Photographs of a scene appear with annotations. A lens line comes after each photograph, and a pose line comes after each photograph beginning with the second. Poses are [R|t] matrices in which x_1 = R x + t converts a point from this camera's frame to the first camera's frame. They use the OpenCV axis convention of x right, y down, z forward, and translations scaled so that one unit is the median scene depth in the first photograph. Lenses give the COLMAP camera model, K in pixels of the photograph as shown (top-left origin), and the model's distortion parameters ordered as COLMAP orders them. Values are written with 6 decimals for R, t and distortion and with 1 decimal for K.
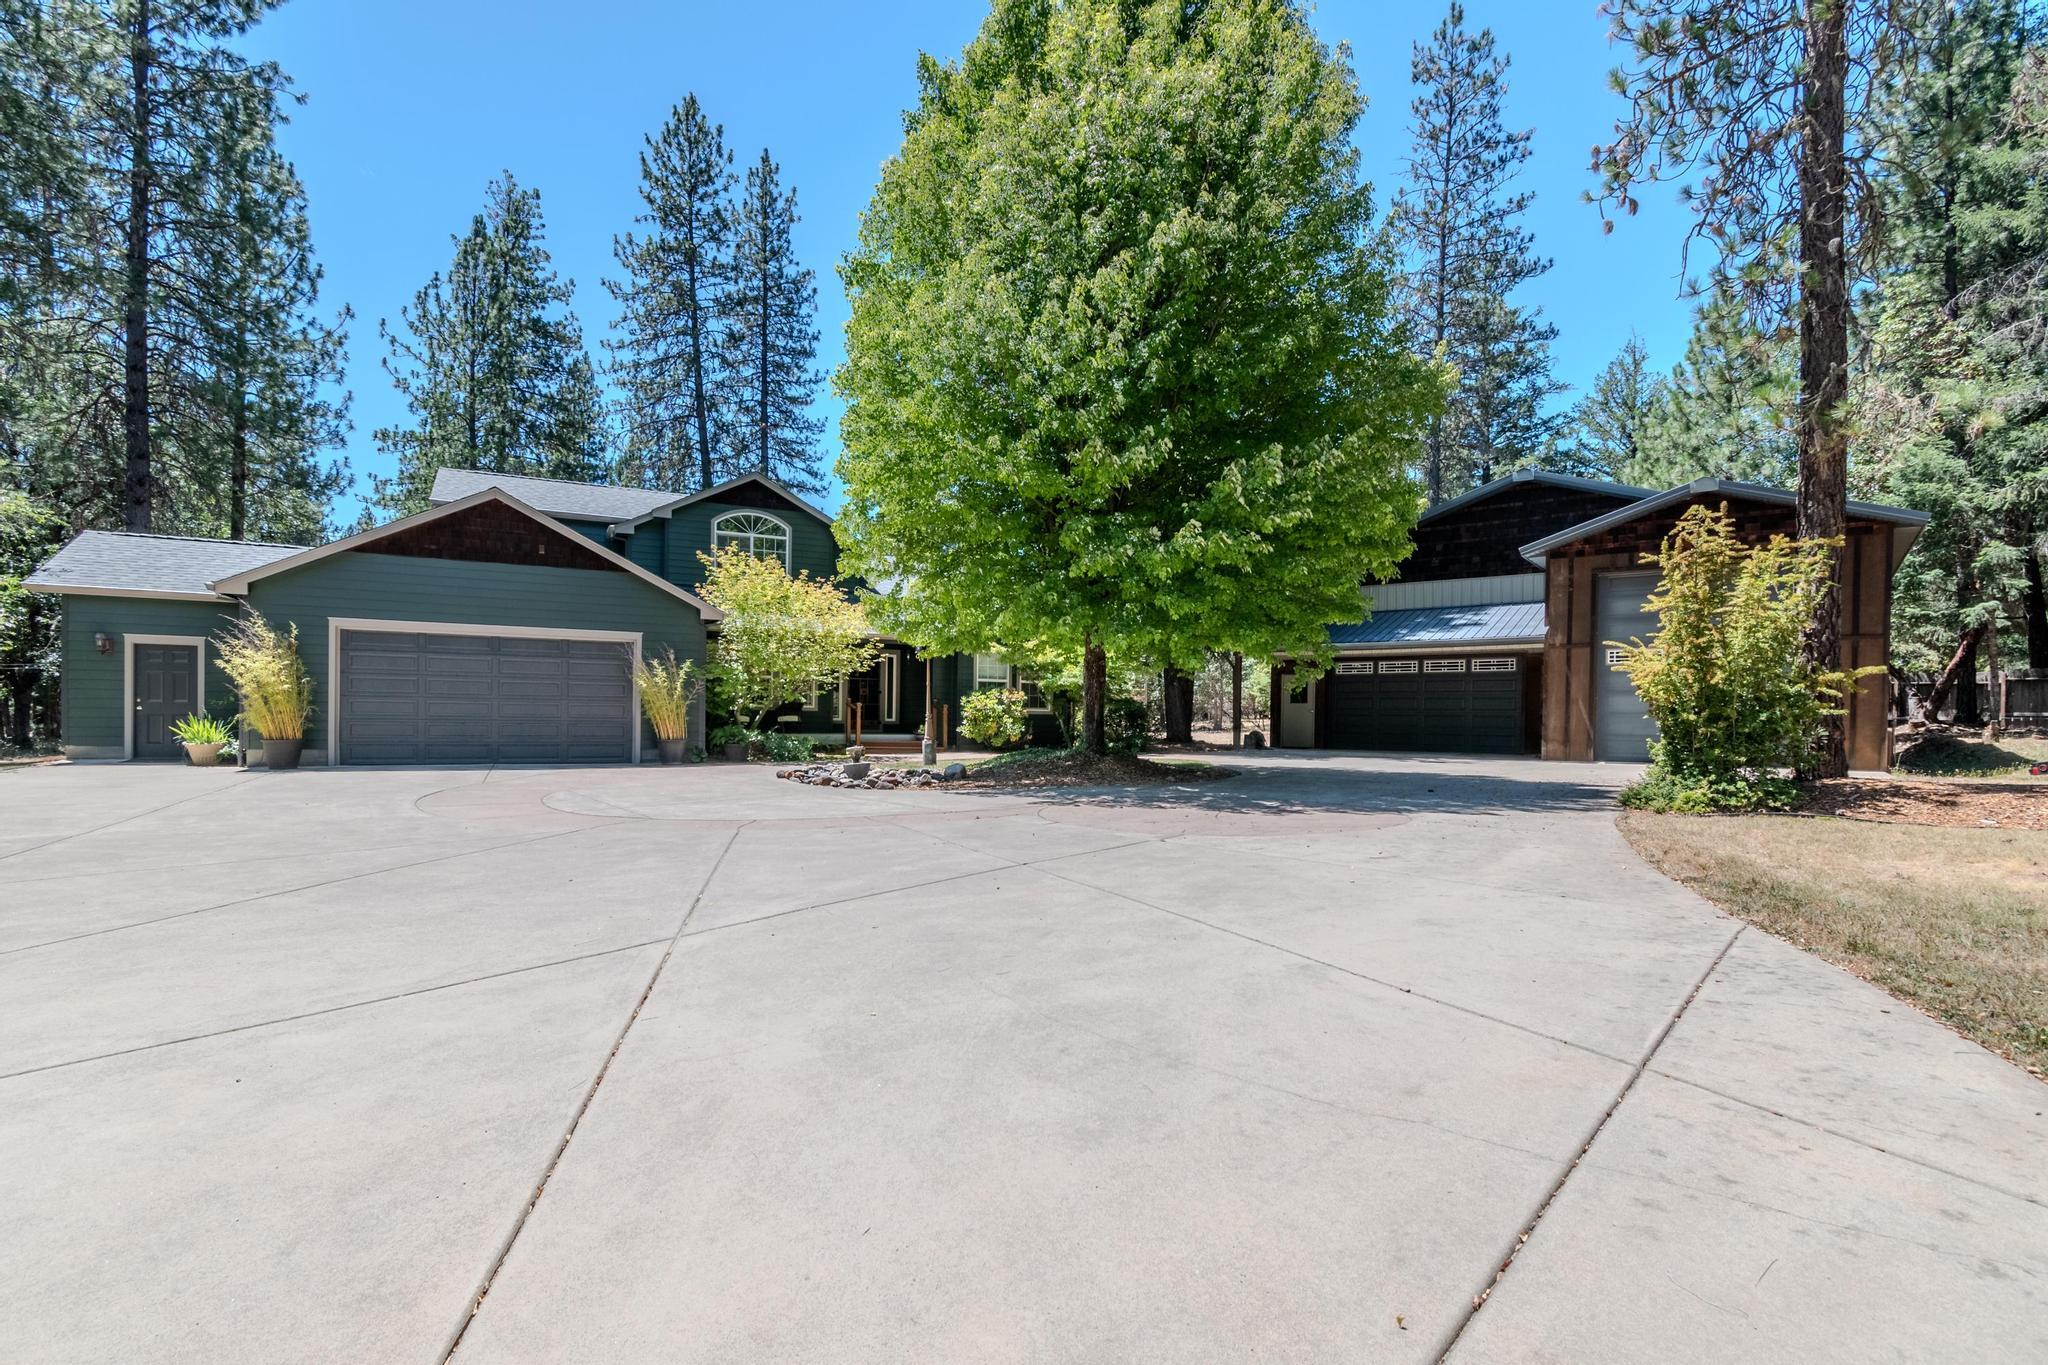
lens RADIAL K [[934.7, 0, 1024.6], [0, 934.7, 732.1], [0, 0, 1]] dist [-0.001012, 0.011501]
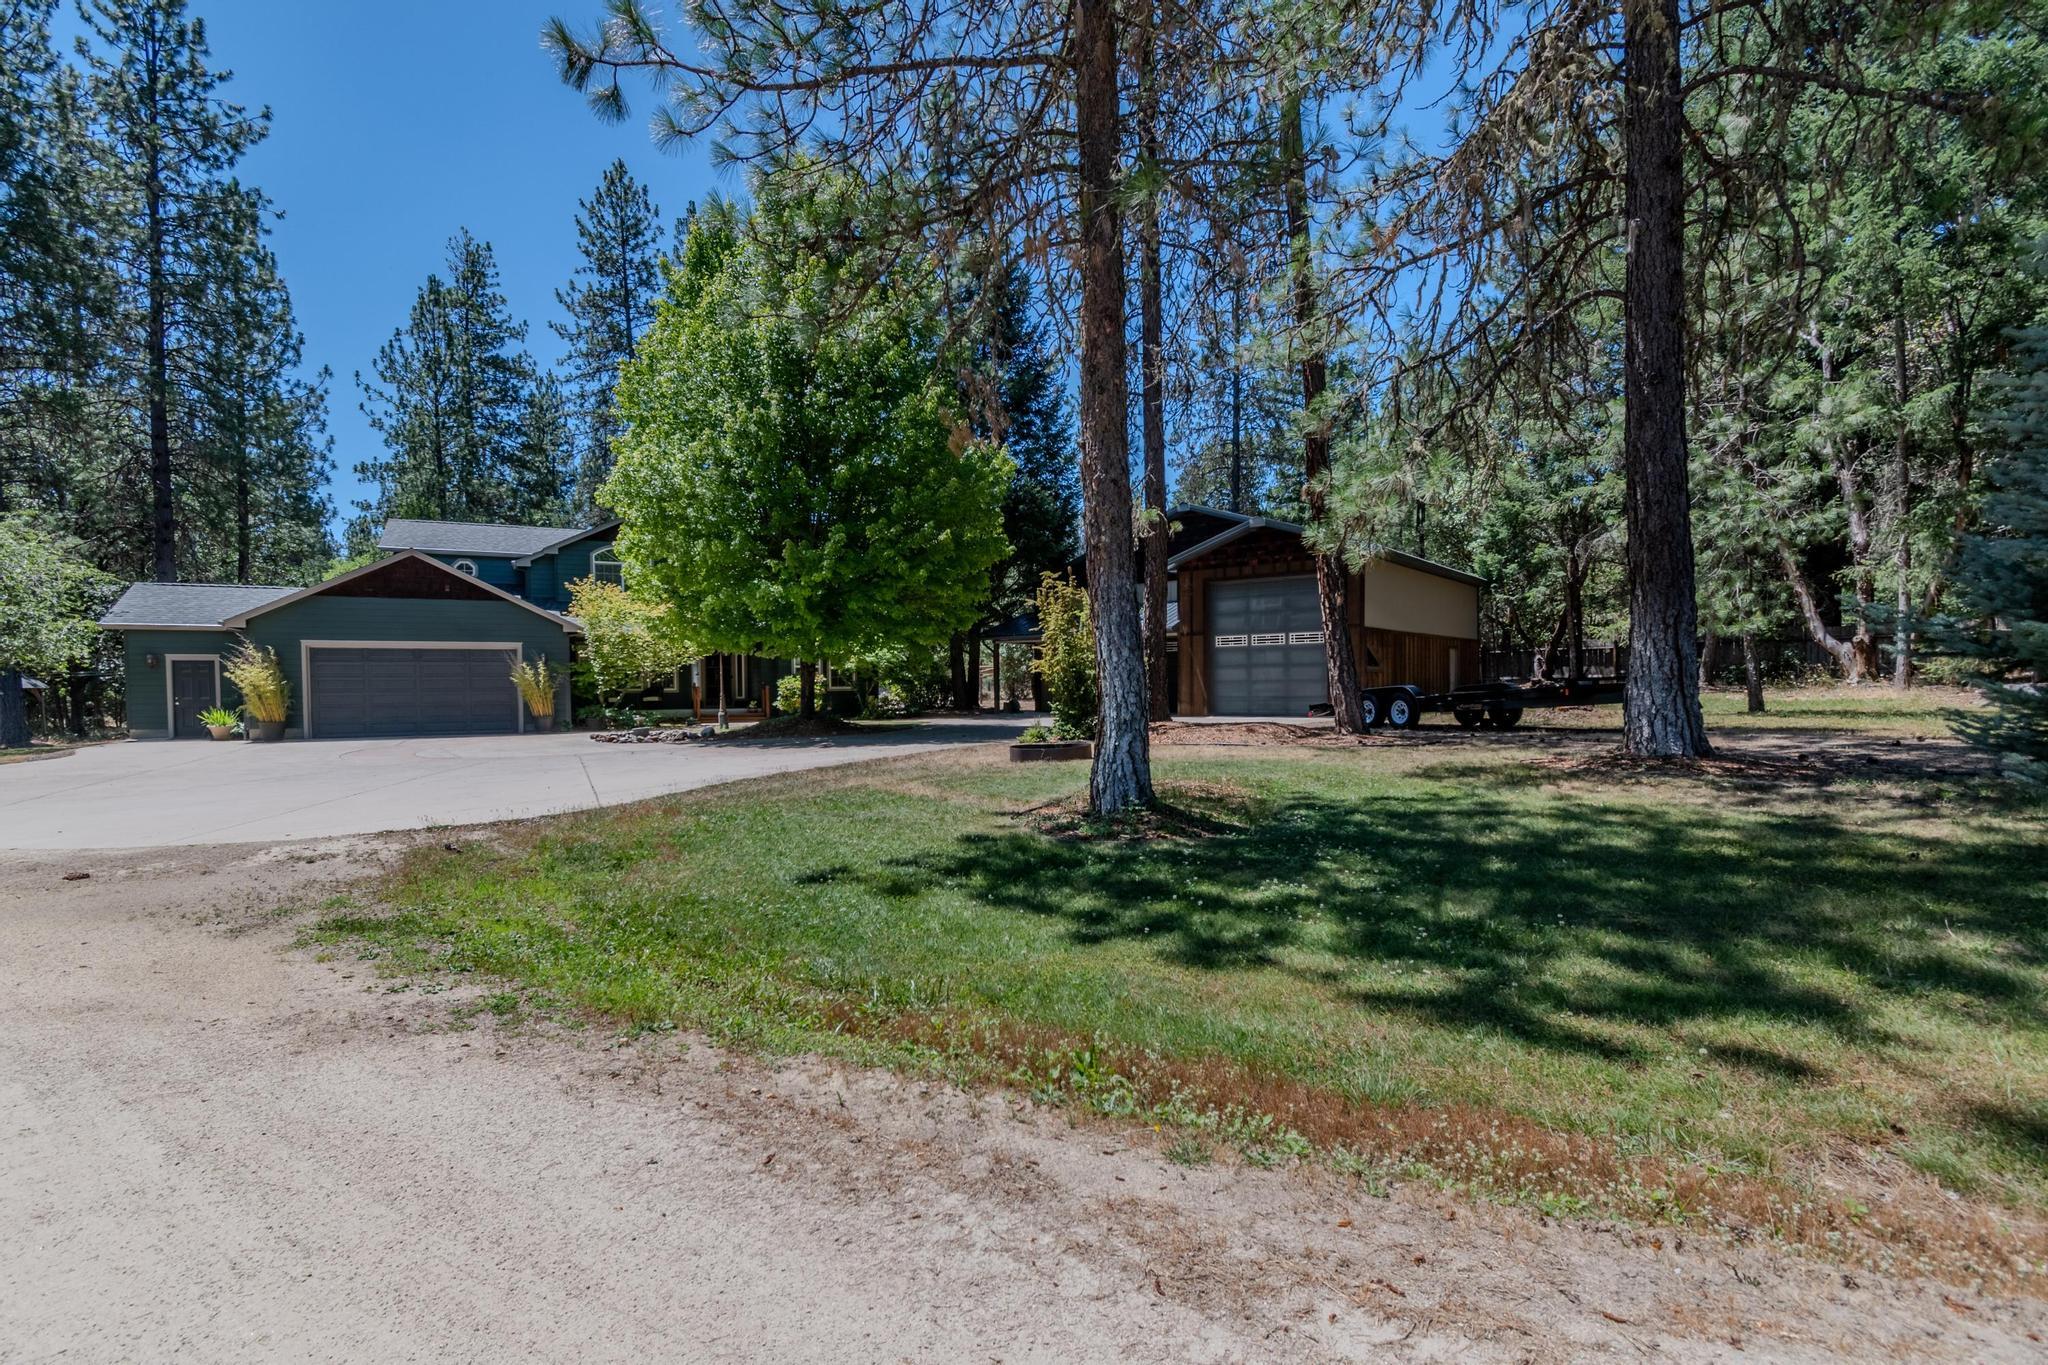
lens RADIAL K [[919.1, 0, 1023.0], [0, 919.1, 720.0], [0, 0, 1]] dist [0.020203, -0.000001]
pose [[0.999641, -0.024235, -0.011407, 0.254690], [0.024454, 0.999512, 0.019426, 0.002949], [0.010931, -0.019698, 0.999746, -0.285129]]
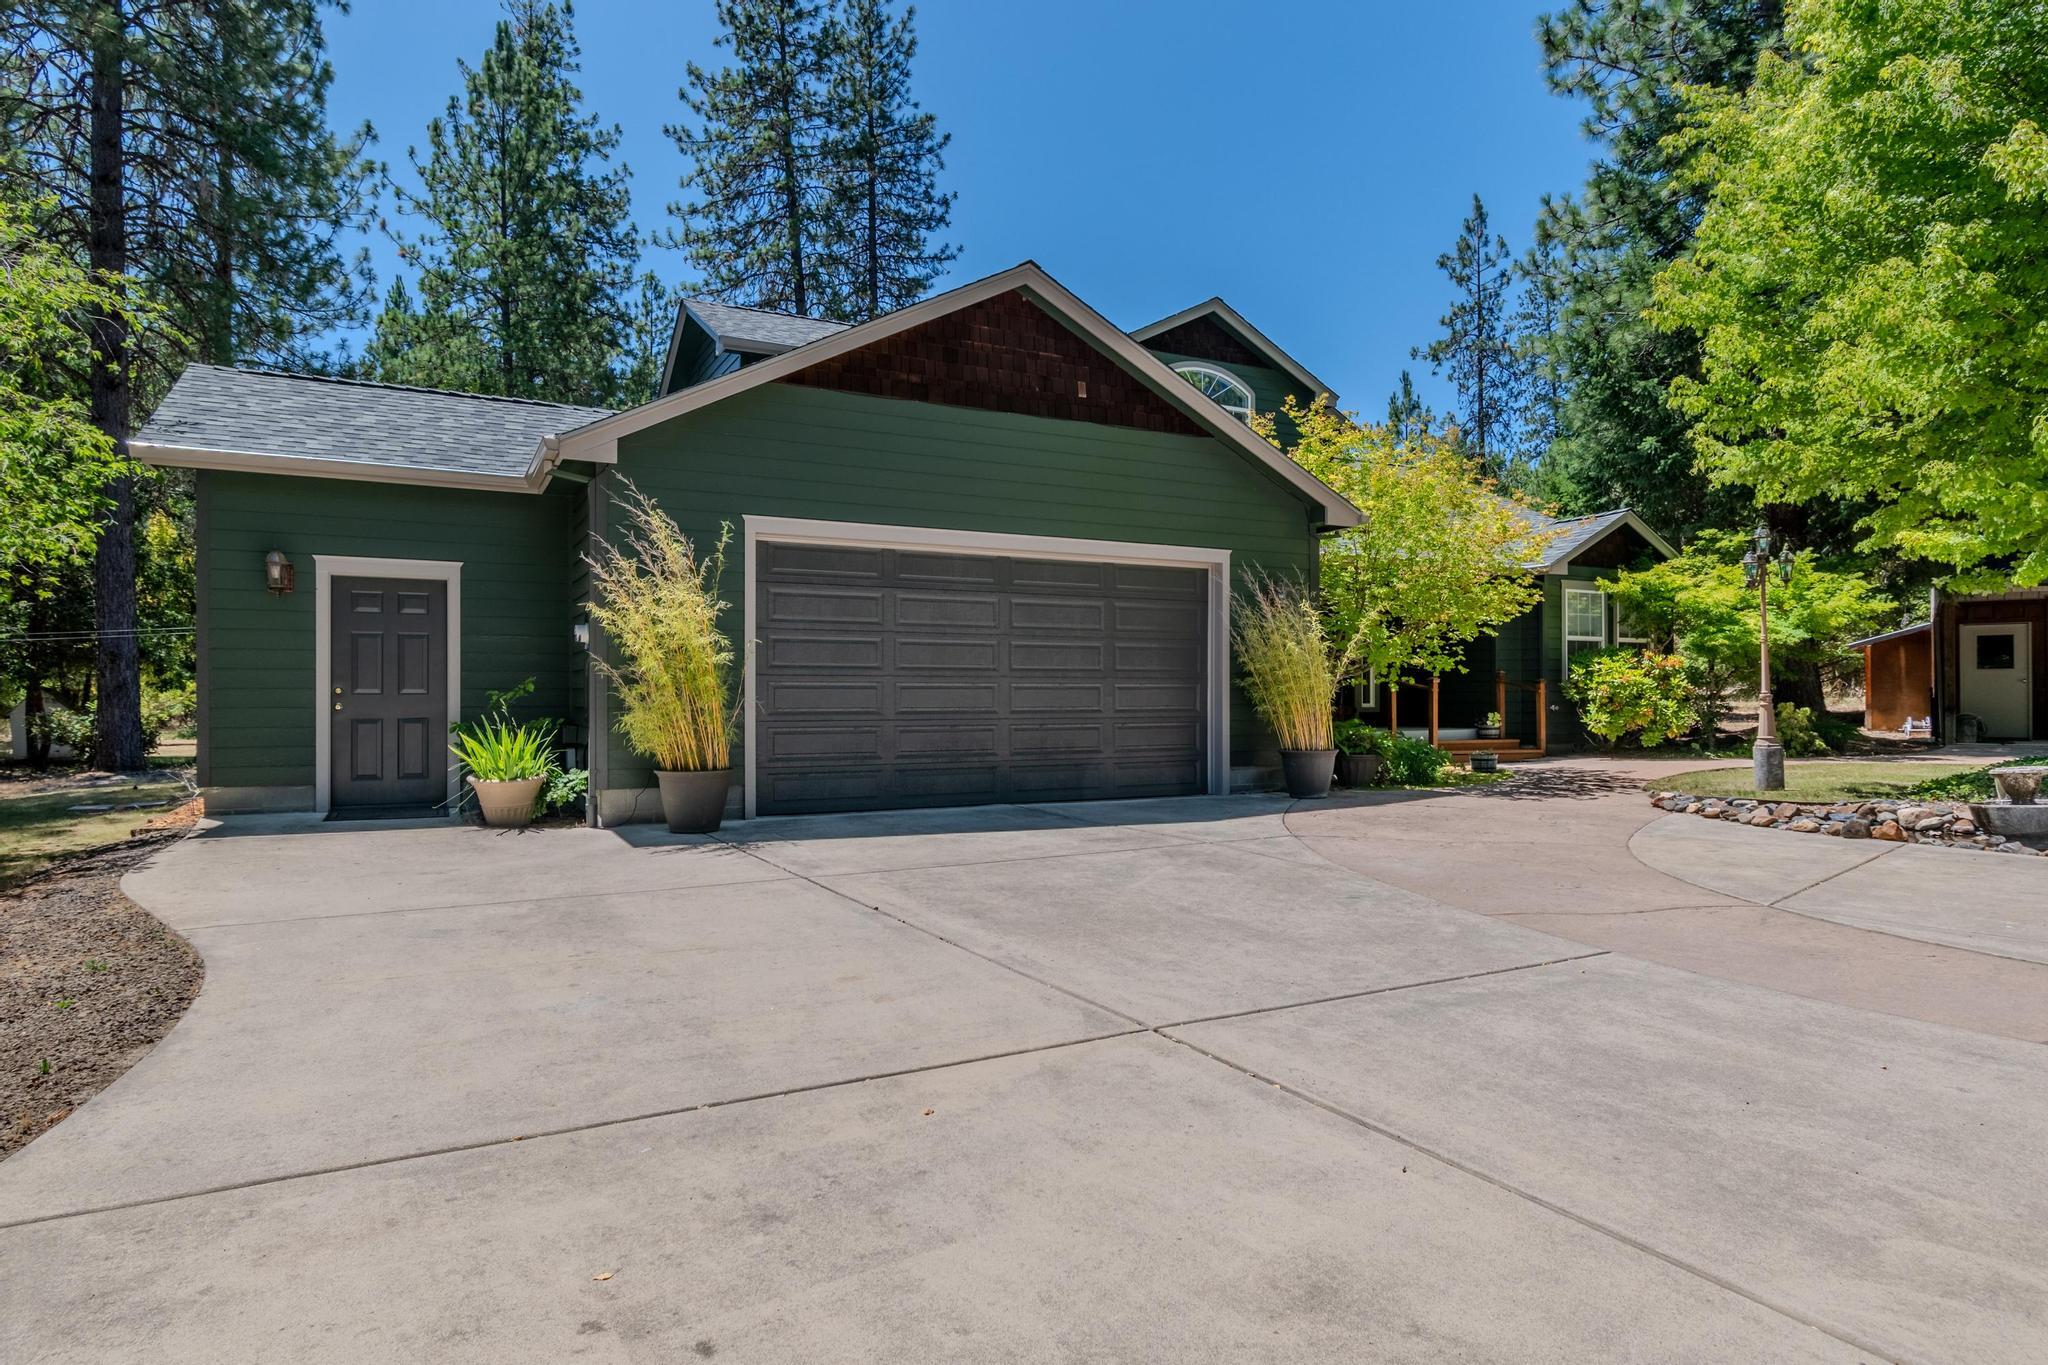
lens RADIAL K [[1087.9, 0, 1024.0], [0, 1087.9, 682.5], [0, 0, 1]] dist [-0.000474, 0.039254]
pose [[0.999626, -0.015036, 0.022858, -0.362356], [0.015726, 0.999417, -0.030309, -0.009385], [-0.022389, 0.030657, 0.999279, 0.256715]]
